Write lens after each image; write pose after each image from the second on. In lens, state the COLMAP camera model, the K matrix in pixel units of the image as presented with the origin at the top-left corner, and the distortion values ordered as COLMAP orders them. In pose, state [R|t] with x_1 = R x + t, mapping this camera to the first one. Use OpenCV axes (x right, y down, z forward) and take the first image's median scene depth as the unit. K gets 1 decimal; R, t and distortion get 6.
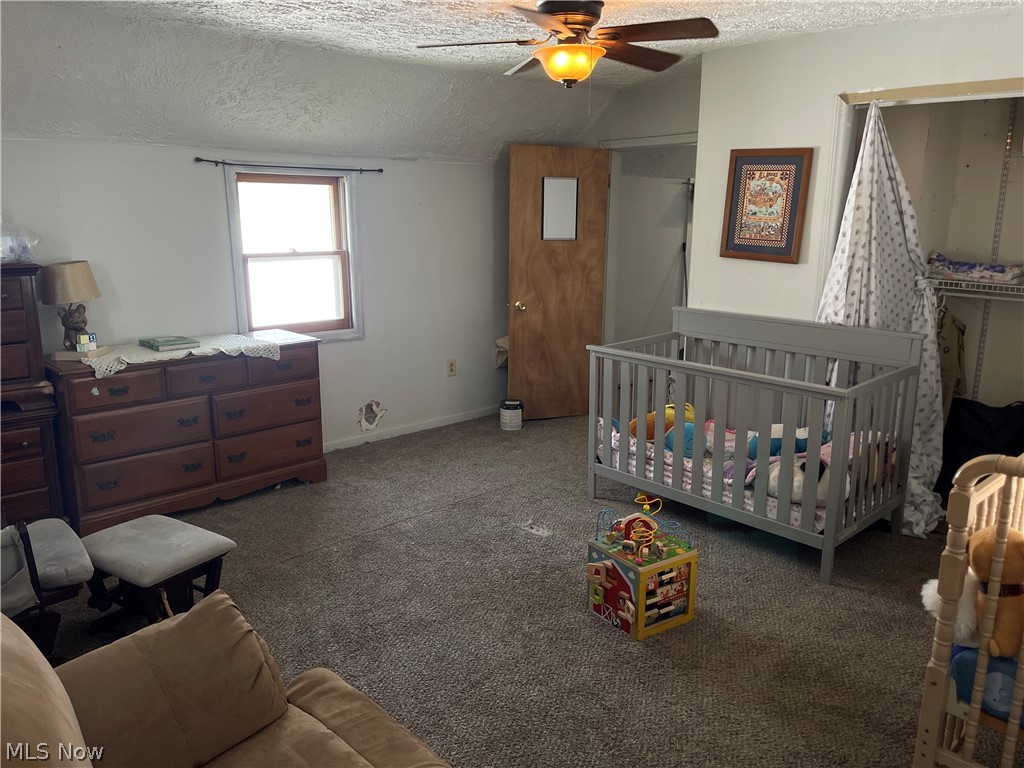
lens RADIAL K [[783.2, 0, 514.3], [0, 783.2, 382.6], [0, 0, 1]] dist [0.041483, -0.037485]
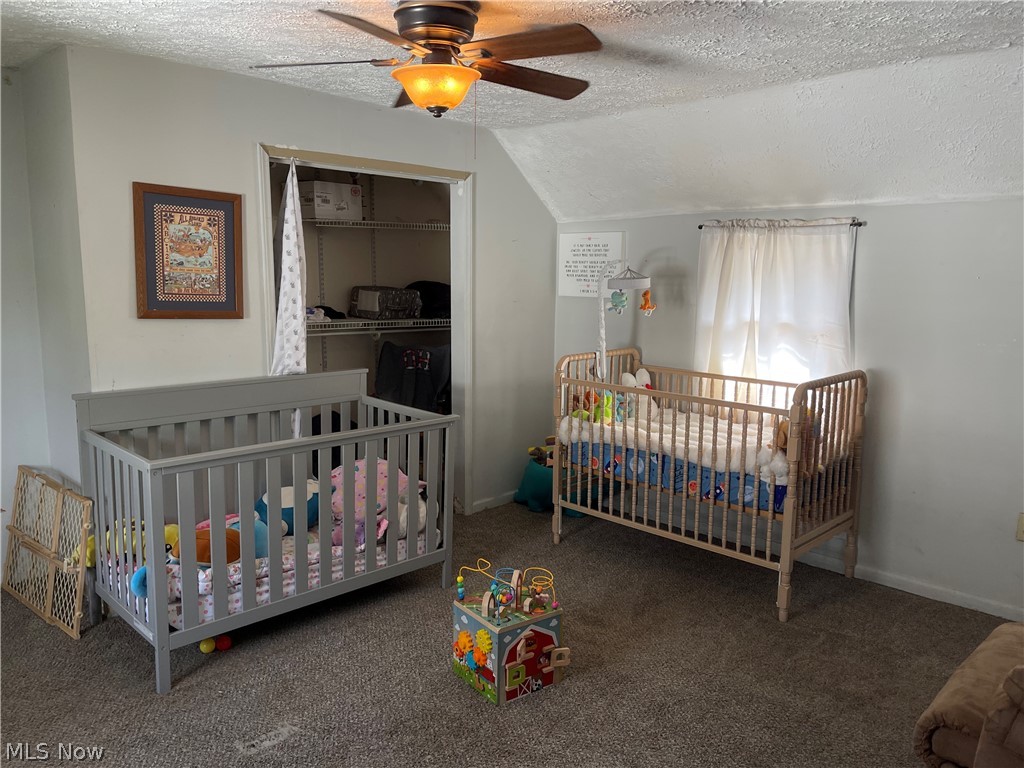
lens RADIAL K [[783.2, 0, 513.7], [0, 783.2, 382.7], [0, 0, 1]] dist [0.041483, -0.037485]
pose [[-0.048391, -0.148519, 0.987725, -0.567472], [0.204506, 0.966461, 0.155341, -0.155282], [-0.977669, 0.209512, -0.016395, 0.717305]]
